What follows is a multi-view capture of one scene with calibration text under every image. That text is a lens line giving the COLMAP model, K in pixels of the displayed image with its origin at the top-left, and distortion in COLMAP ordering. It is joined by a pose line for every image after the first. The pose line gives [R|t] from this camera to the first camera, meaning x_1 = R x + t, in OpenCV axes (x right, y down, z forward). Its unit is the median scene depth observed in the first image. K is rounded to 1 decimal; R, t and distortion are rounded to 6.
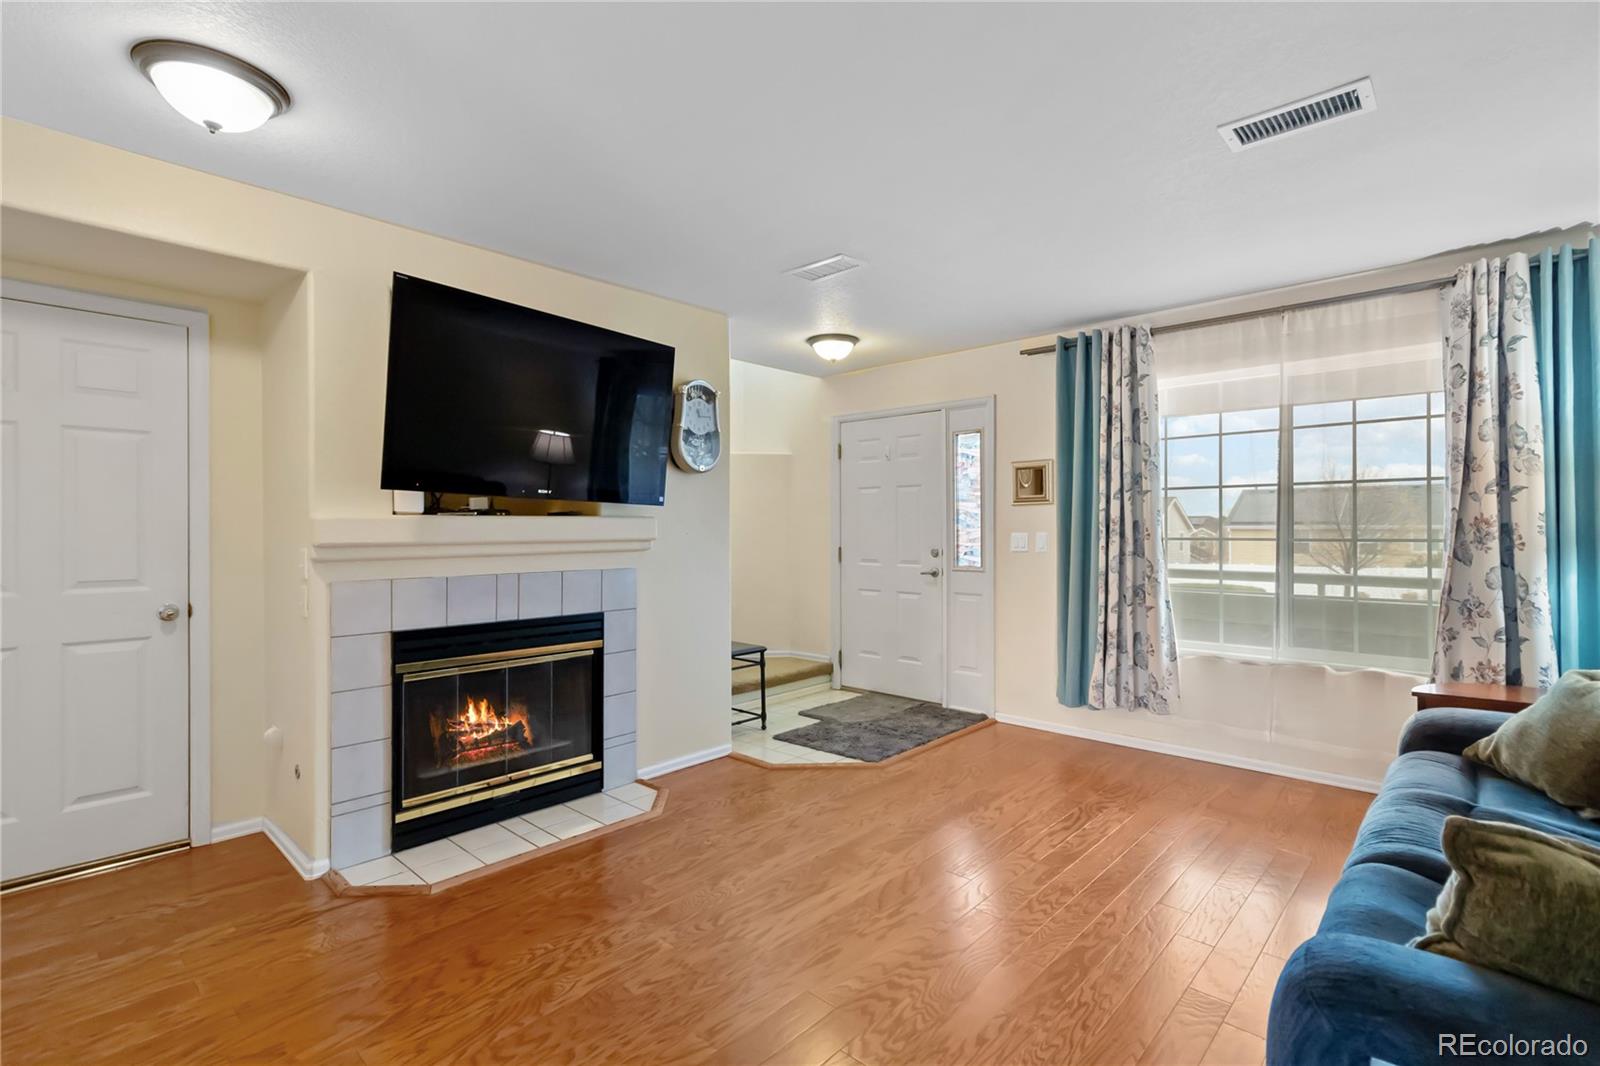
lens RADIAL K [[748.5, 0, 803.3], [0, 748.5, 532.0], [0, 0, 1]] dist [0.008303, -0.000998]
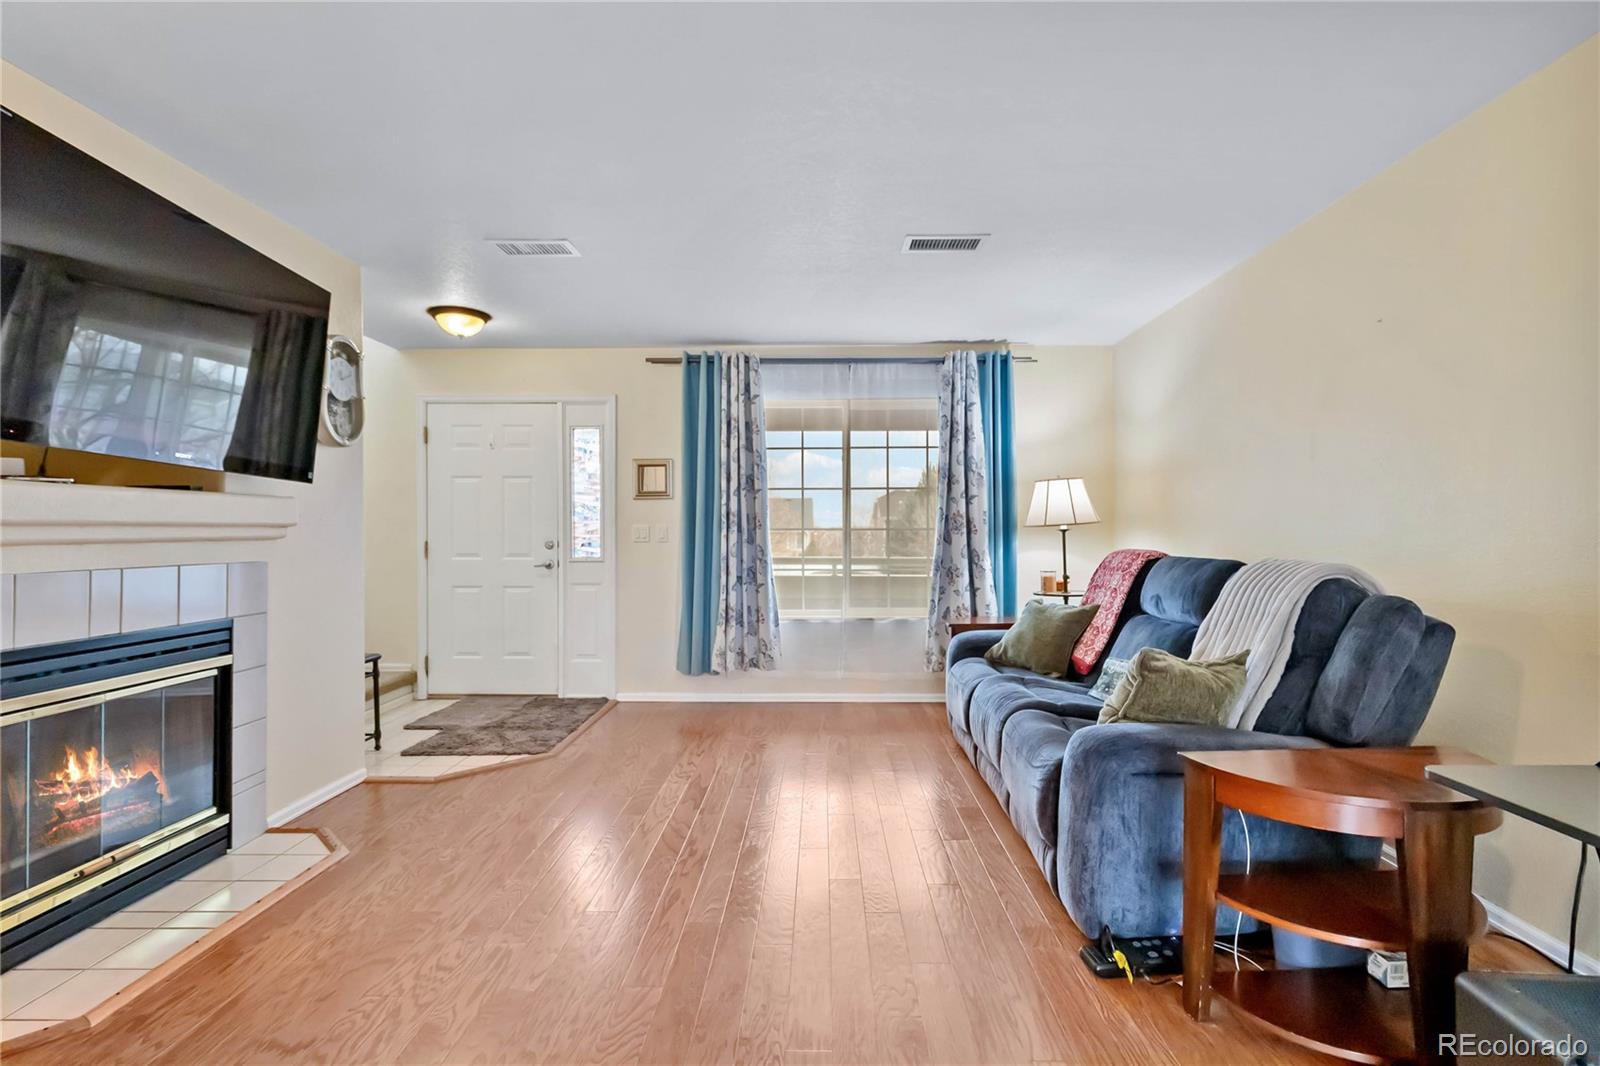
lens RADIAL K [[748.5, 0, 811.5], [0, 748.5, 539.9], [0, 0, 1]] dist [0.008303, -0.000998]
pose [[0.745239, -0.005194, 0.666777, -0.329464], [0.001537, 0.999980, 0.006072, 0.022129], [-0.666795, -0.003500, 0.745233, 0.030031]]
